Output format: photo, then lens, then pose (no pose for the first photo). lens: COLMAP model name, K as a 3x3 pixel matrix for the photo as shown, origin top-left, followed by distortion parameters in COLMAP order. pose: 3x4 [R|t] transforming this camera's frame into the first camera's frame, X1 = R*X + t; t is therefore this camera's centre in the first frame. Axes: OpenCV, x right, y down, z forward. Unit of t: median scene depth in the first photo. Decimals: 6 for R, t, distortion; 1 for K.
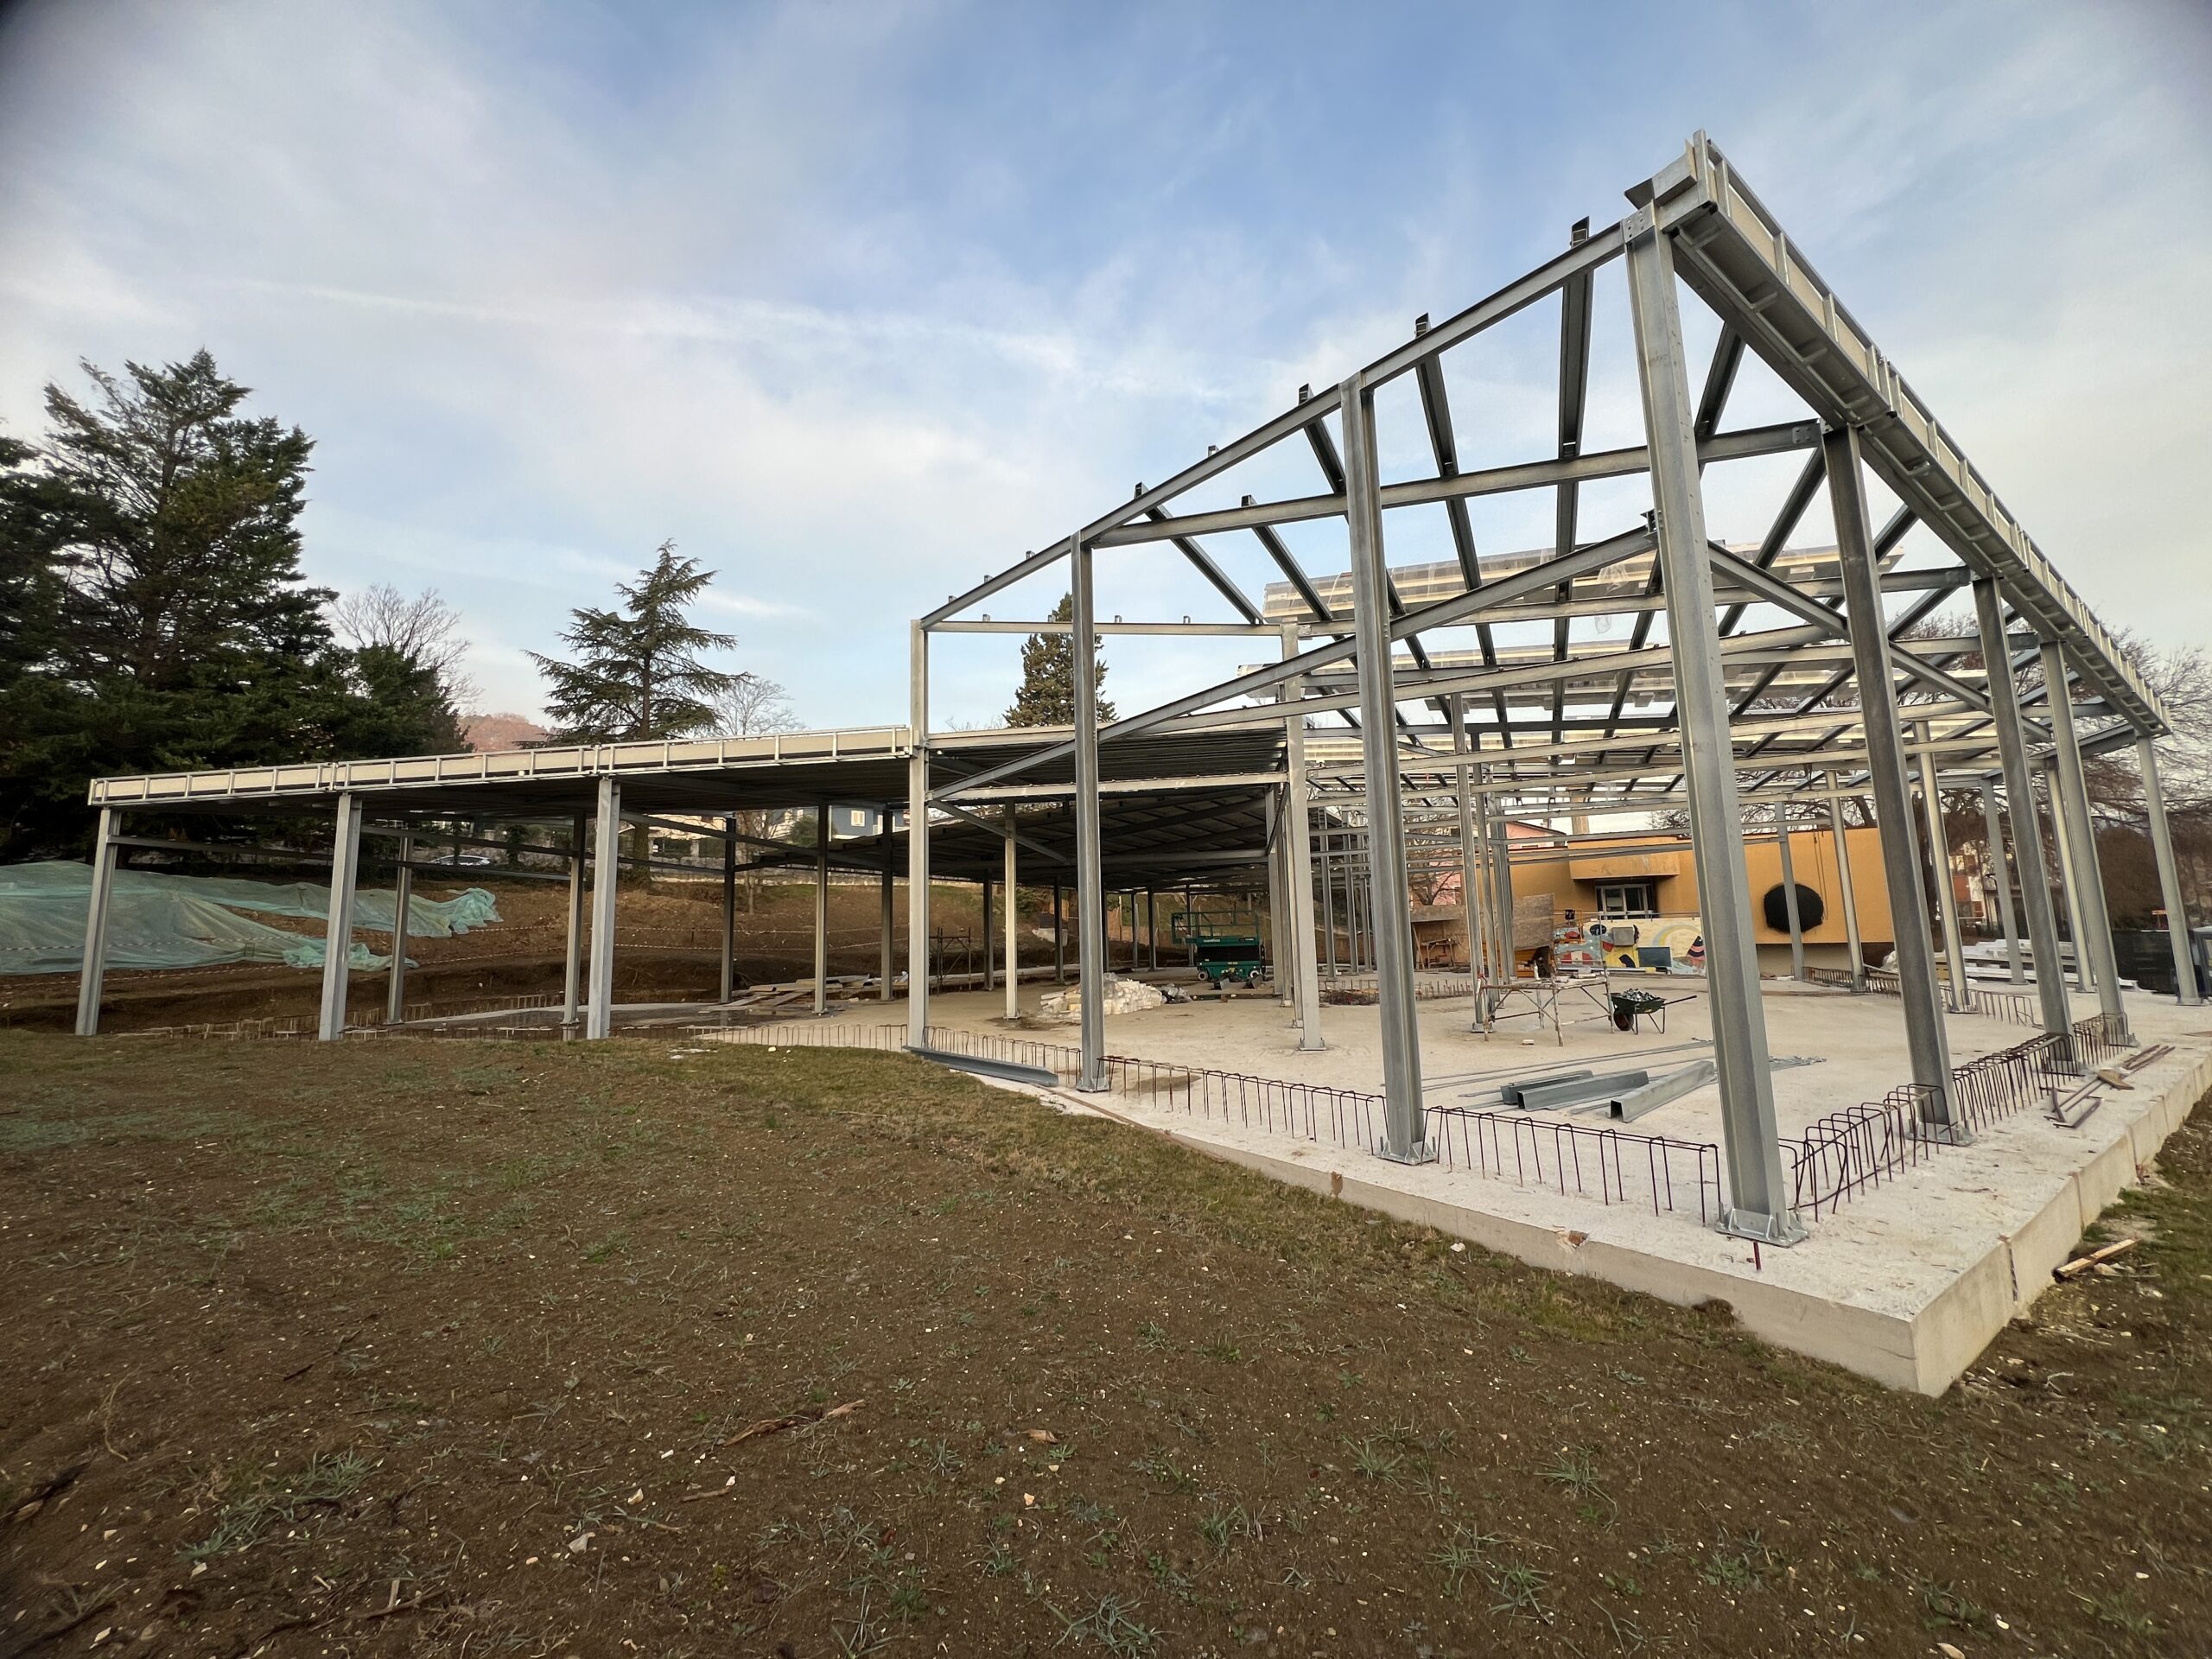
lens RADIAL K [[886.6, 0, 1112.0], [0, 886.6, 824.8], [0, 0, 1]] dist [0.000762, -0.000131]
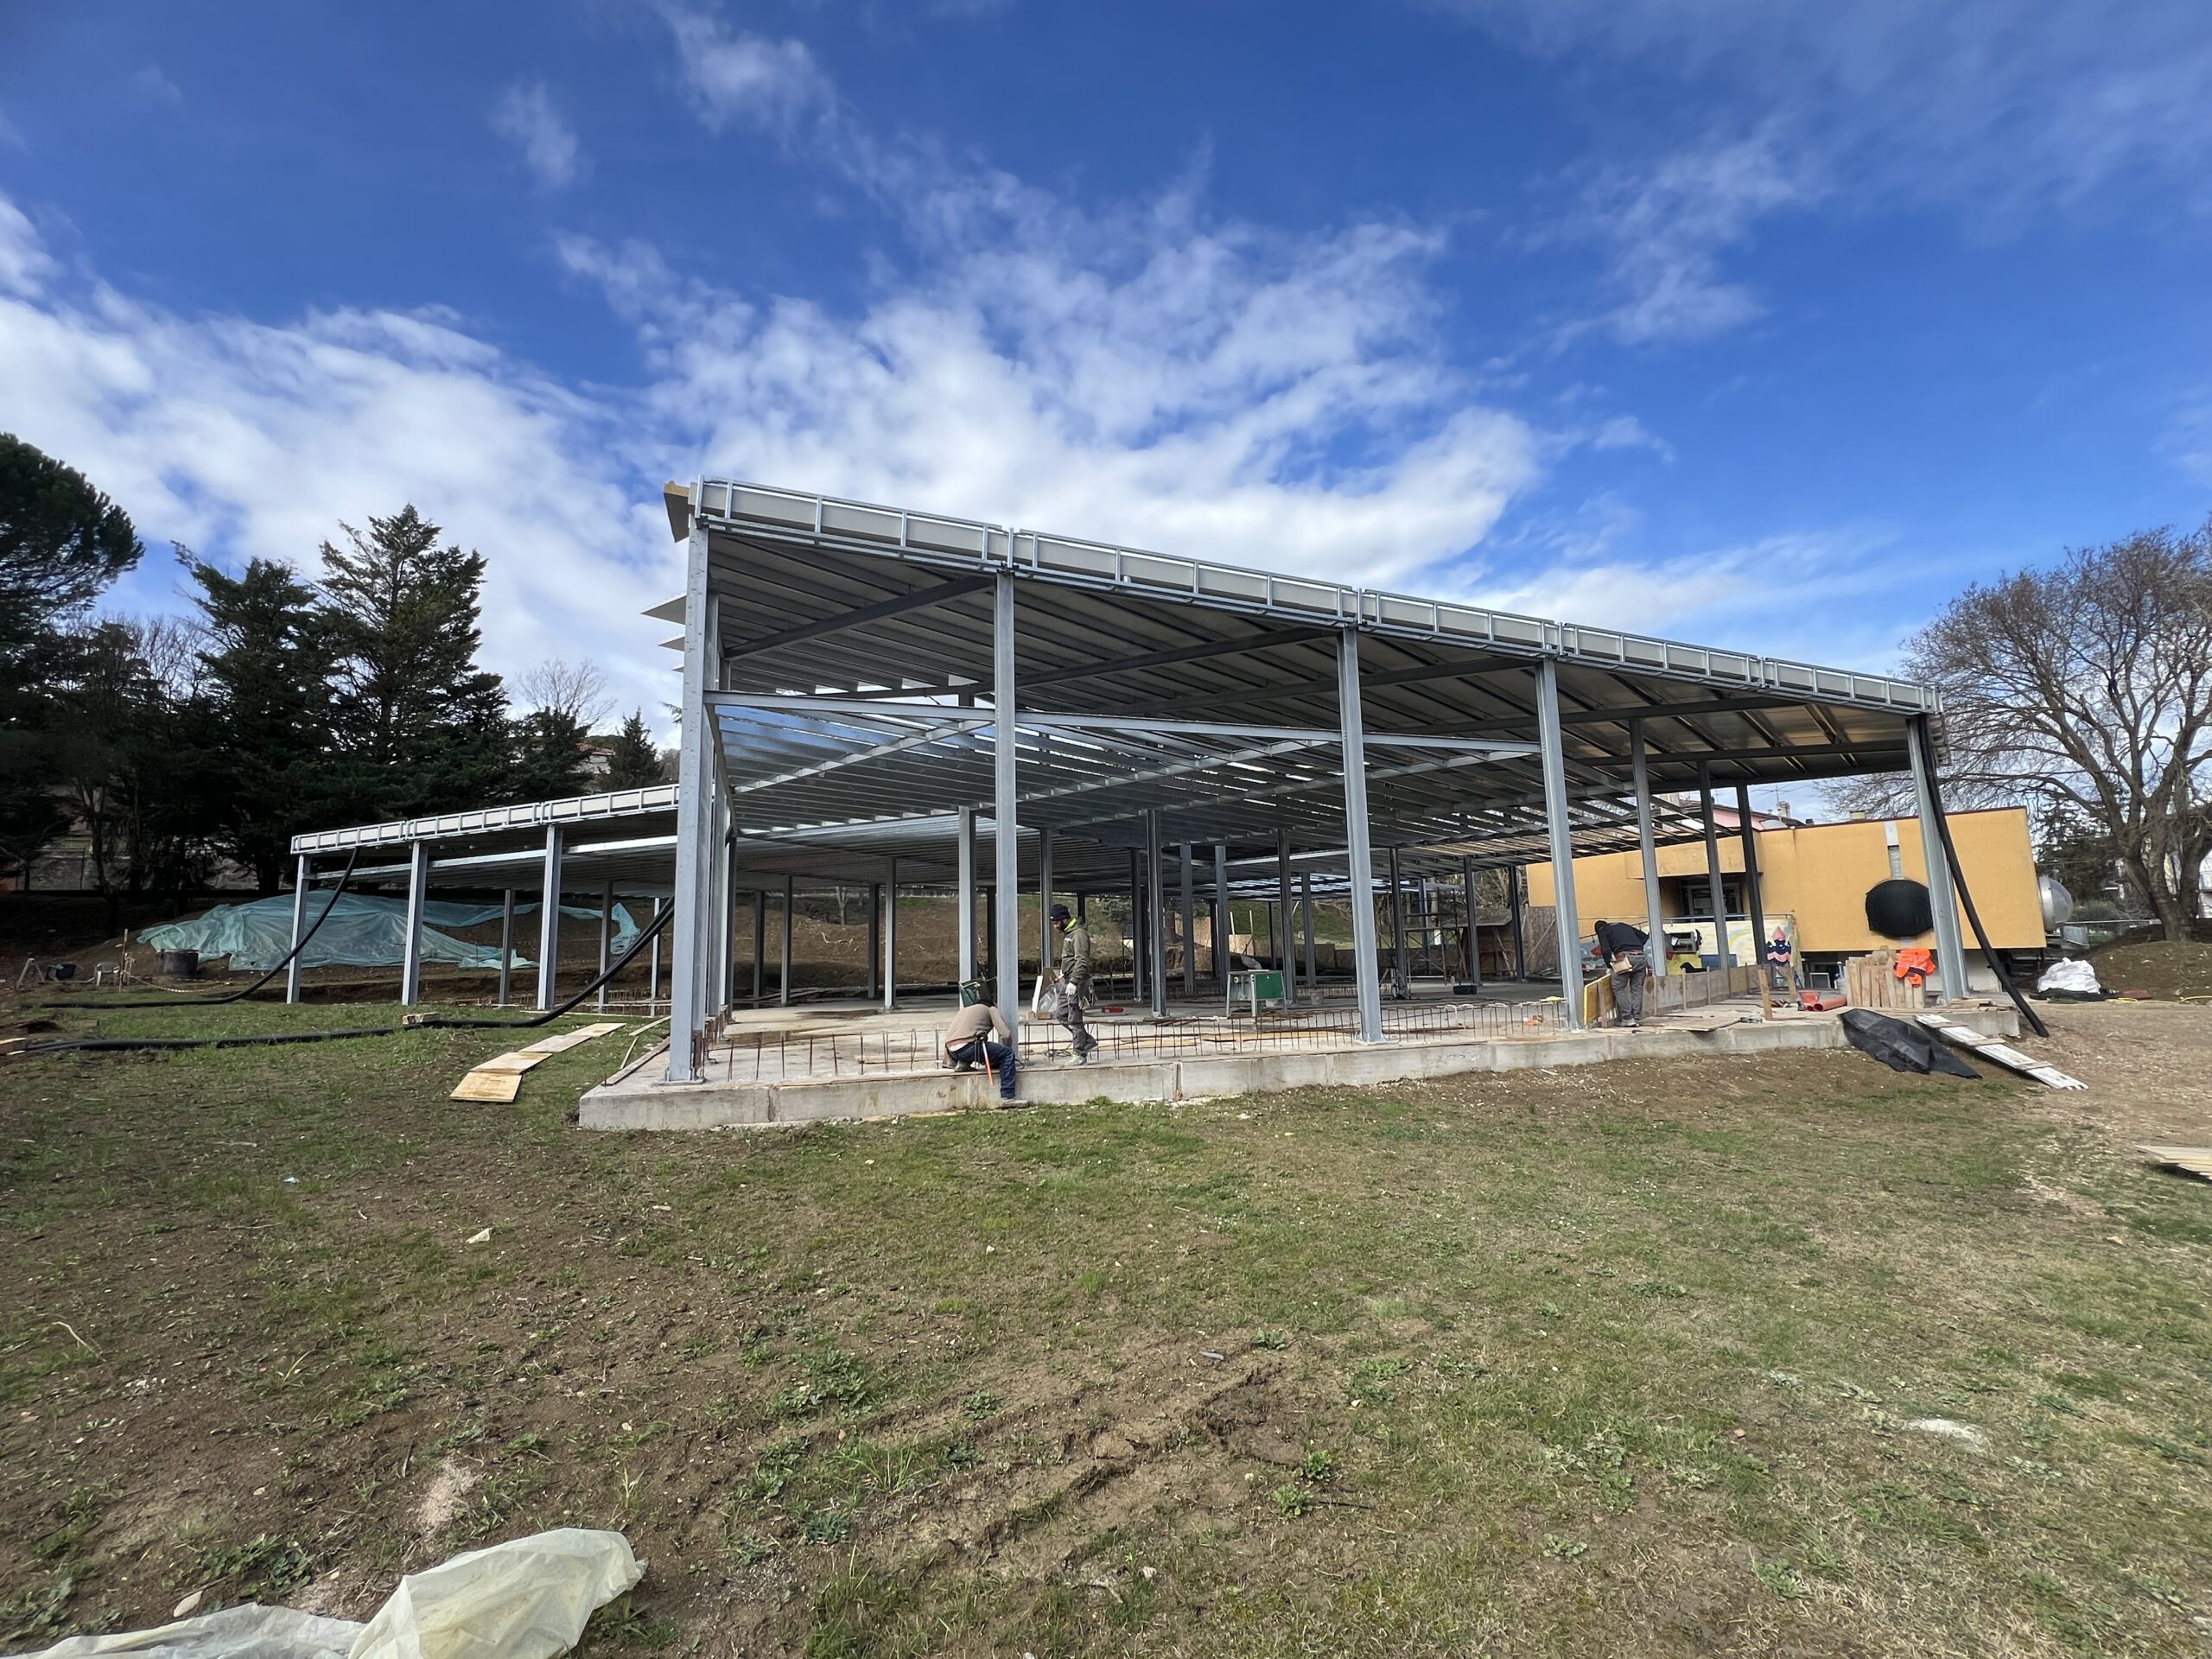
lens RADIAL K [[960.9, 0, 1111.0], [0, 960.9, 825.4], [0, 0, 1]] dist [0.000144, 0.000041]
pose [[0.963162, -0.035160, -0.266612, 0.339161], [0.034954, 0.999374, -0.005518, -0.007521], [0.266639, -0.004005, 0.963788, -0.104730]]
